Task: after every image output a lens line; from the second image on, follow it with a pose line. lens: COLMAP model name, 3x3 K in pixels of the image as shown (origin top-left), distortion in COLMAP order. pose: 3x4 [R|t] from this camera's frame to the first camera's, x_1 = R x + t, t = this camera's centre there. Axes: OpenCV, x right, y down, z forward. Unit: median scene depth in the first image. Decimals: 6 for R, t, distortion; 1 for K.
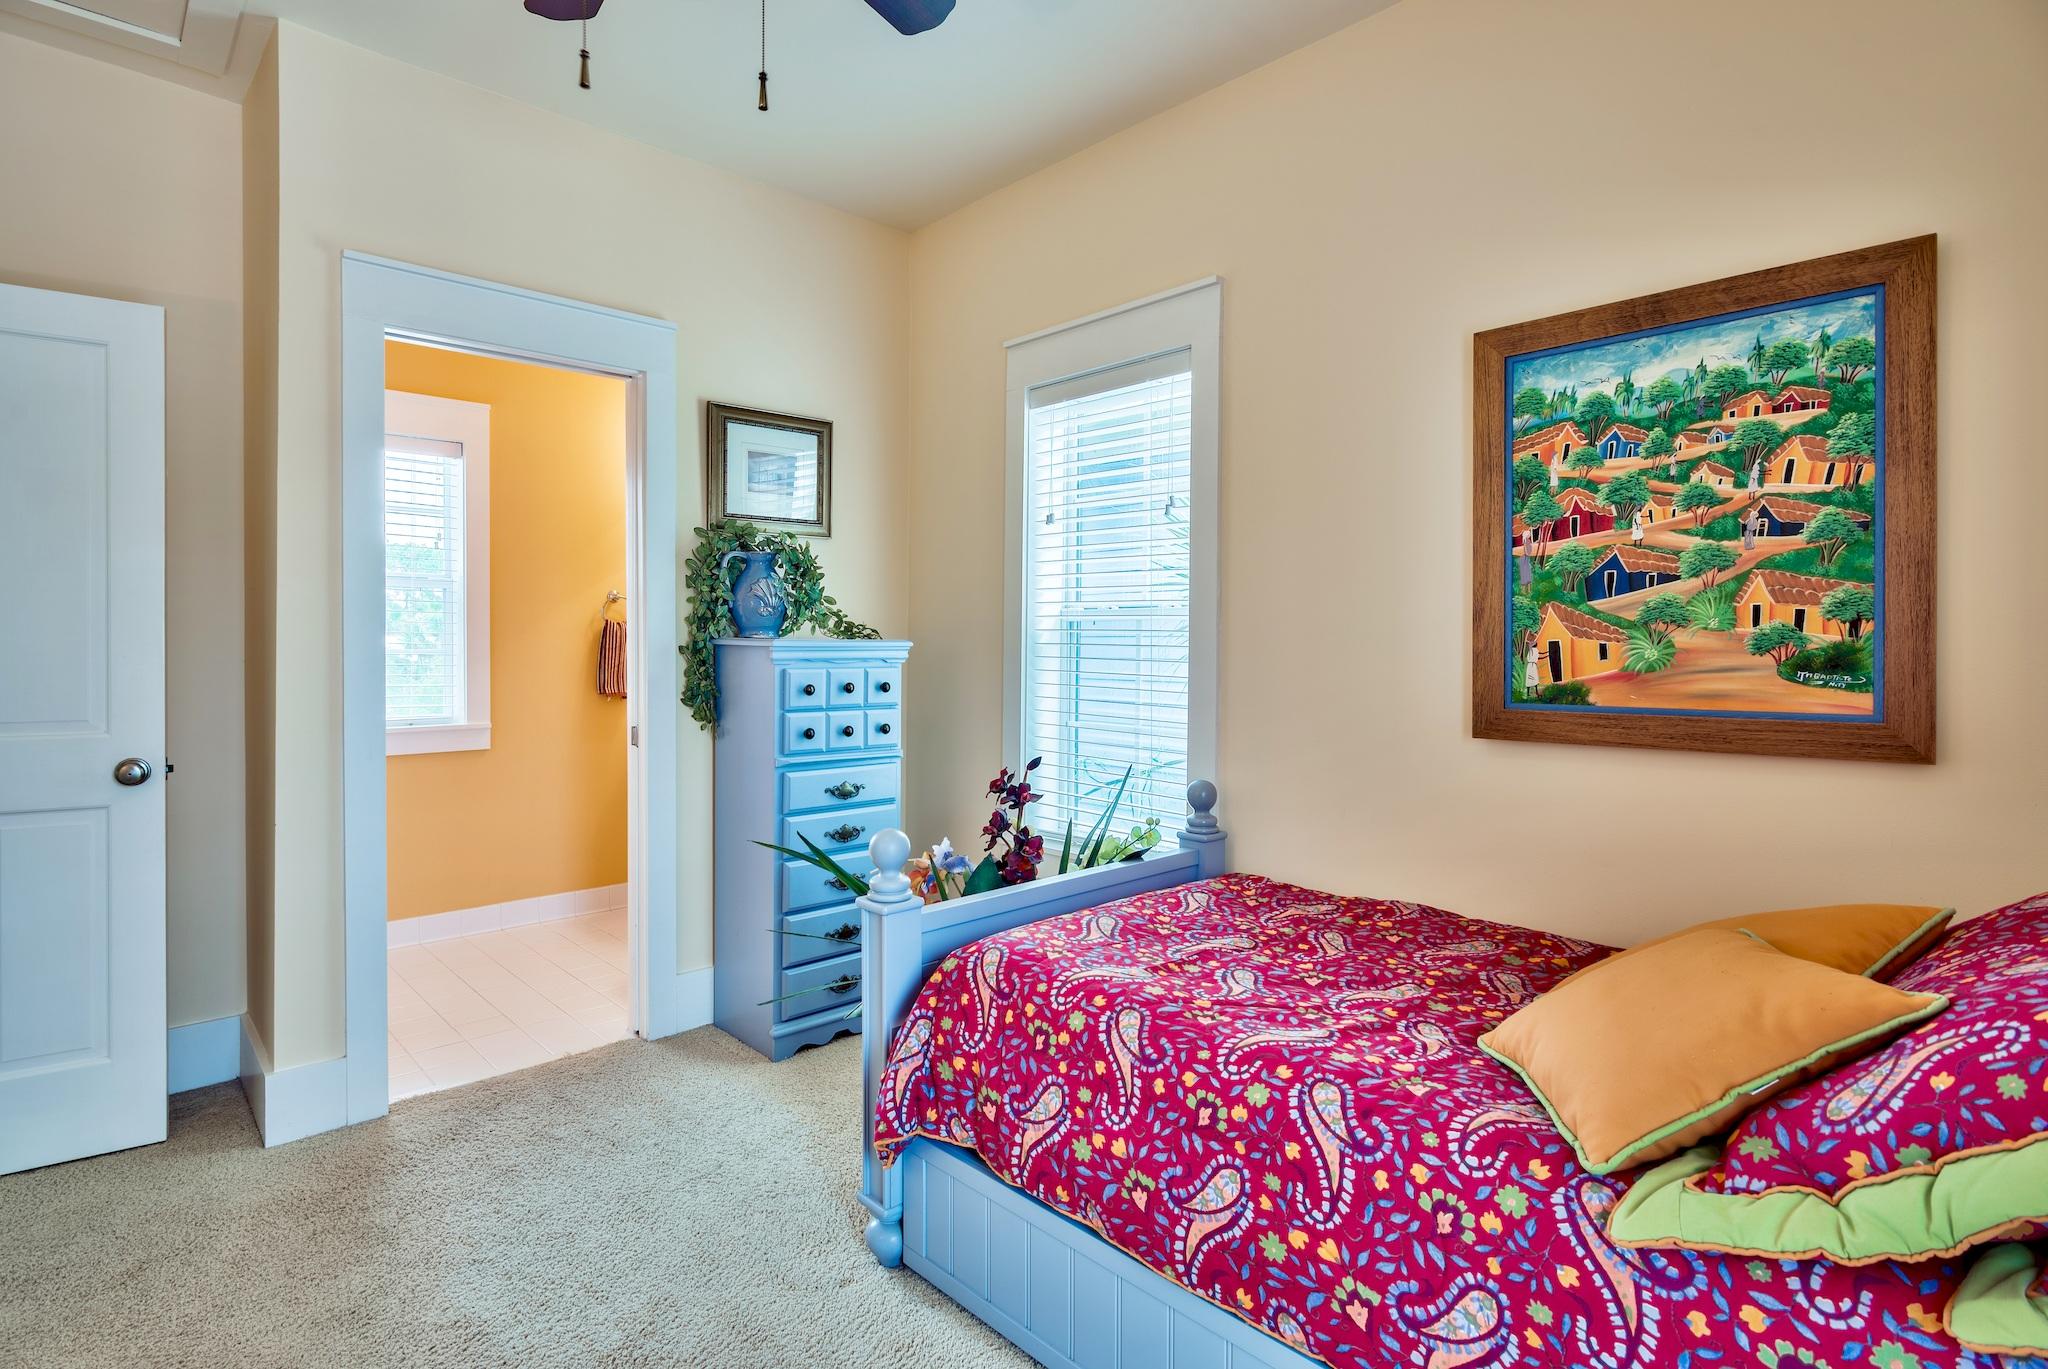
lens RADIAL K [[1009.8, 0, 1029.9], [0, 1009.8, 646.3], [0, 0, 1]] dist [-0.000169, -0.000177]
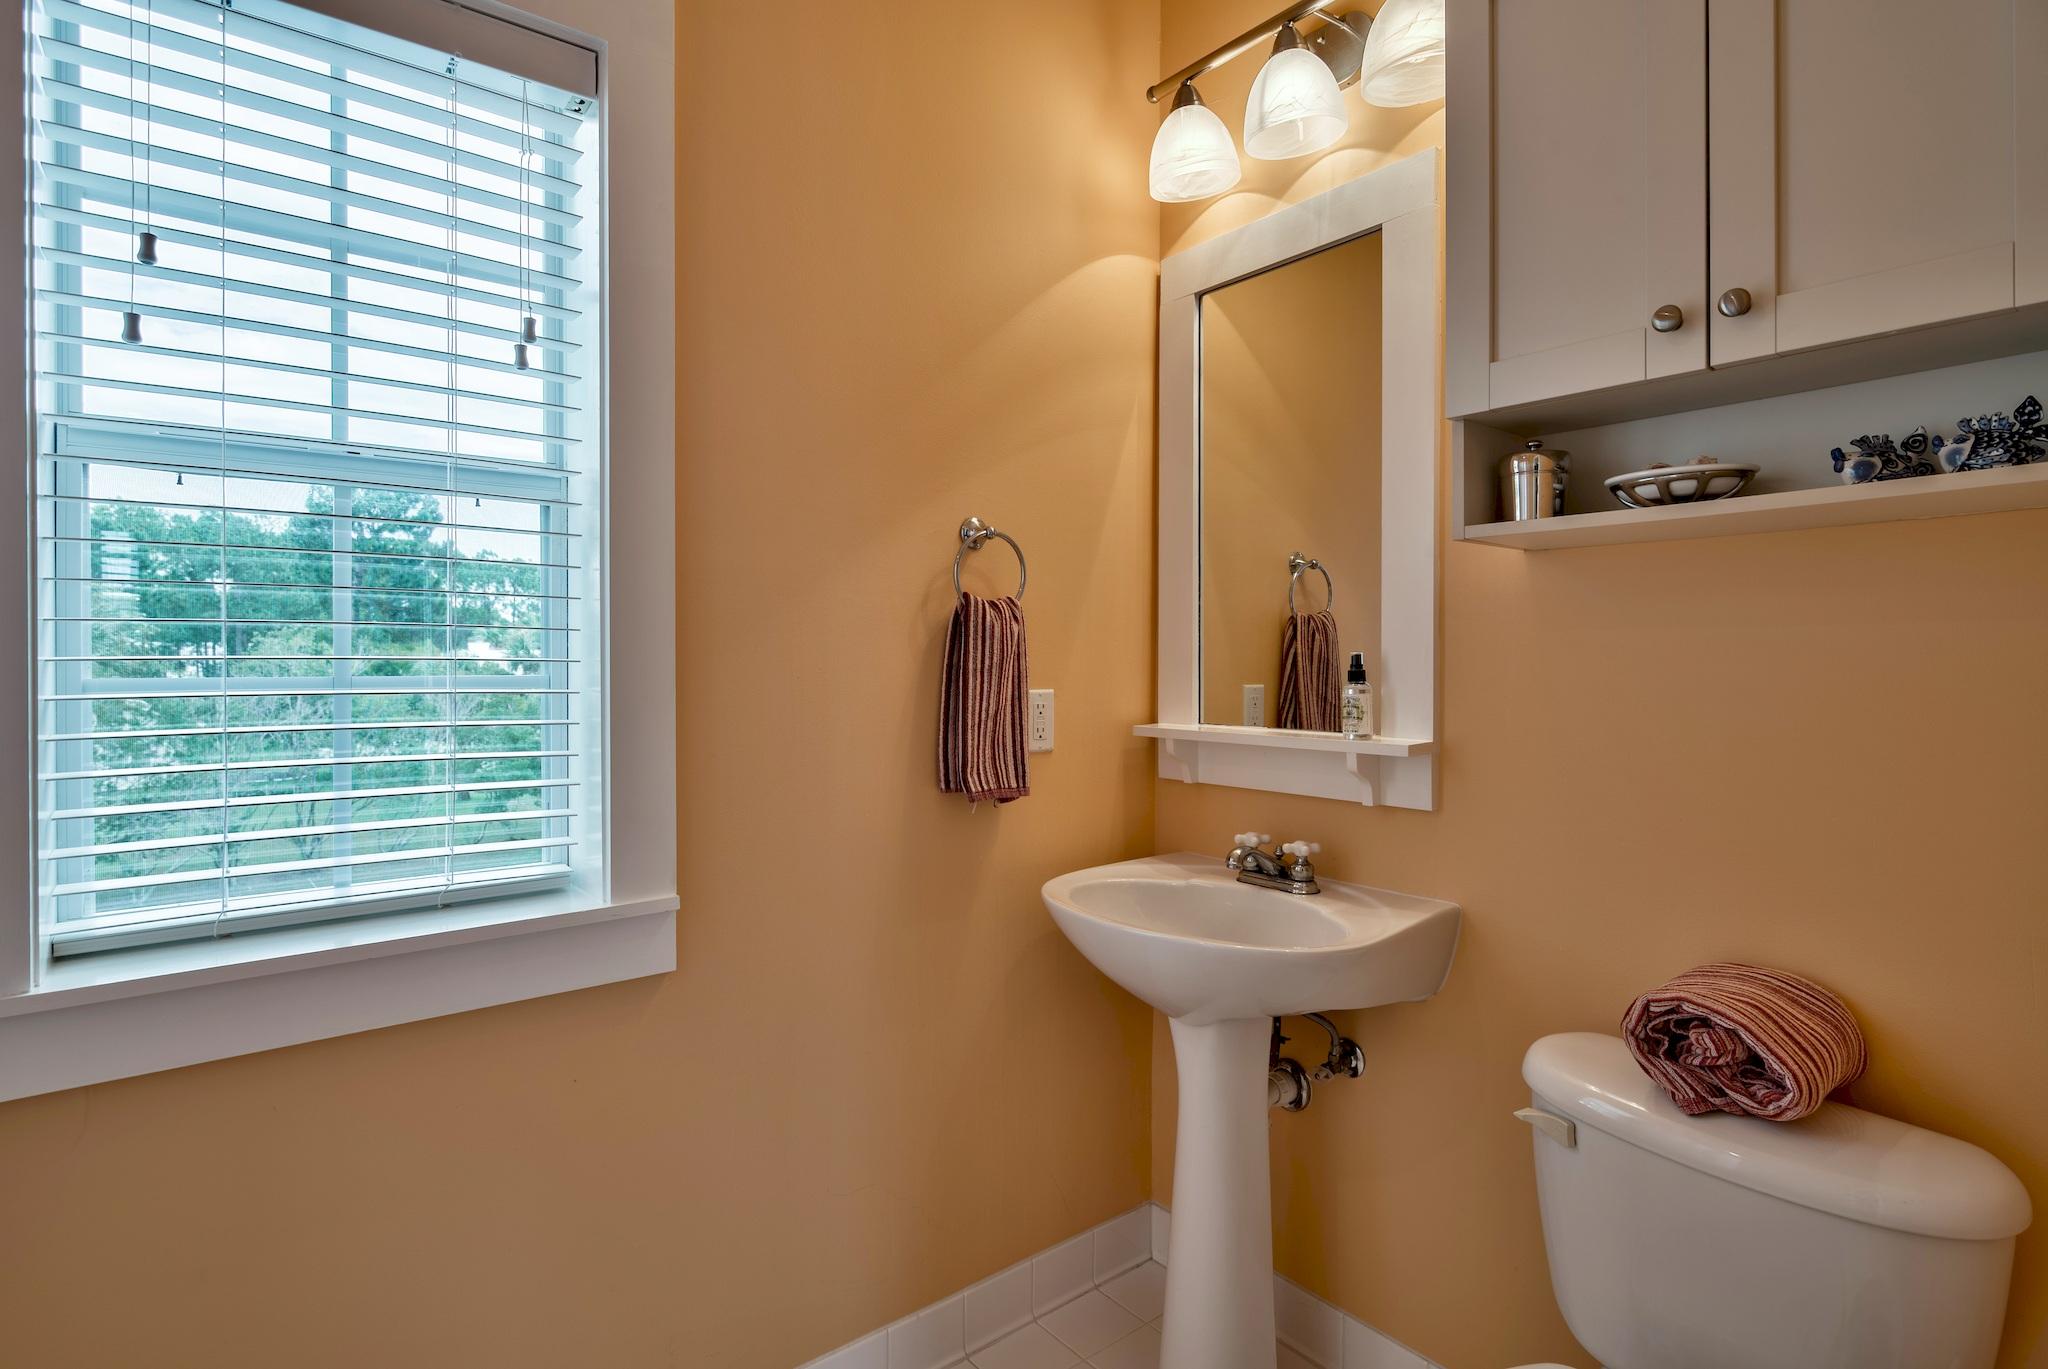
lens RADIAL K [[1009.8, 0, 1029.9], [0, 1009.8, 646.3], [0, 0, 1]] dist [-0.000169, -0.000177]
pose [[0.996606, -0.006963, -0.082028, -0.760120], [0.006158, 0.999930, -0.010053, -0.005696], [0.082092, 0.009514, 0.996579, 1.315766]]
